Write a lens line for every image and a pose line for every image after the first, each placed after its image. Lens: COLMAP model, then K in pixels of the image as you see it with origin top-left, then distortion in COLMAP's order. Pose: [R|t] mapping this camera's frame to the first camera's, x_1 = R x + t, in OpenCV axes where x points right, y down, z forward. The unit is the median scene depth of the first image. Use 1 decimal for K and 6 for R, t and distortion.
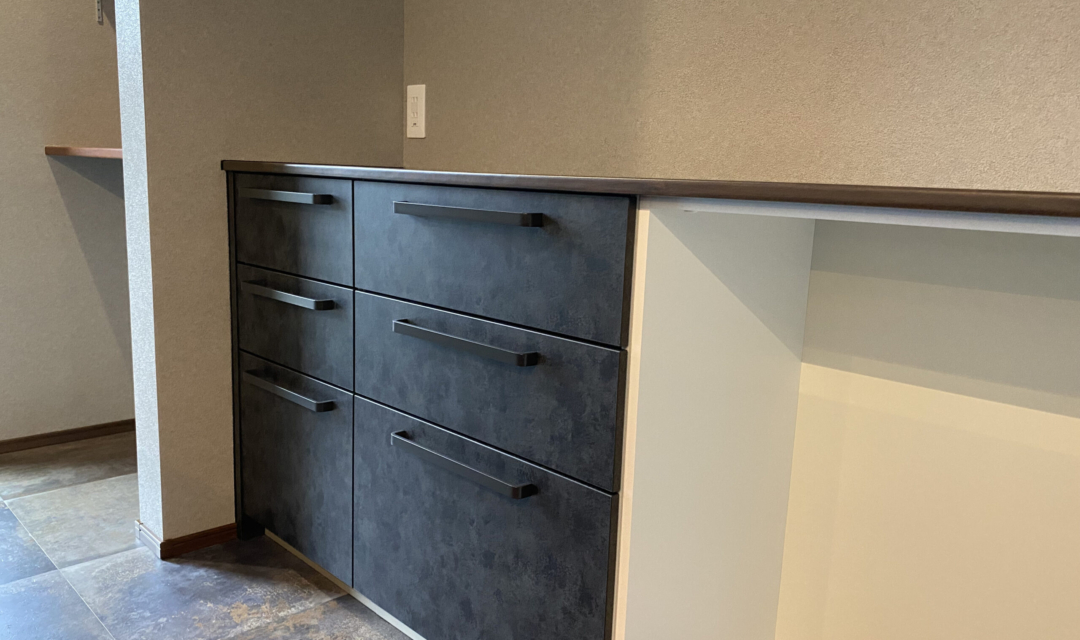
lens RADIAL K [[815.3, 0, 534.5], [0, 815.3, 325.9], [0, 0, 1]] dist [0.039544, -0.048270]
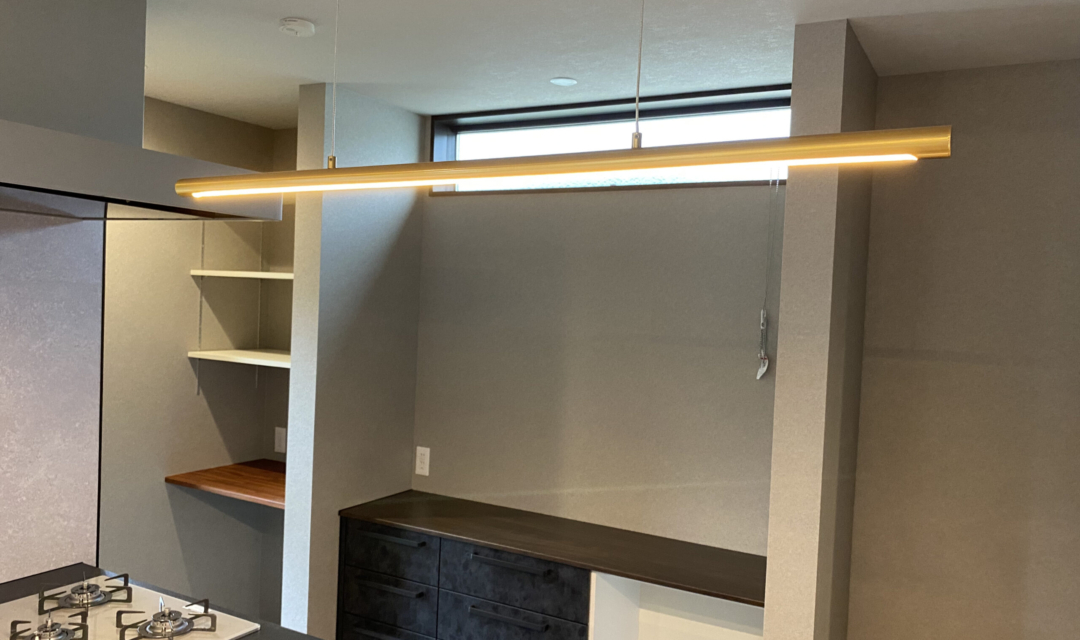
lens RADIAL K [[815.3, 0, 534.5], [0, 815.3, 325.9], [0, 0, 1]] dist [0.039544, -0.048270]
pose [[0.957527, -0.010624, 0.288147, -0.632235], [0.048446, 0.991043, -0.124449, -0.475003], [-0.284244, 0.133123, 0.949465, -1.250750]]
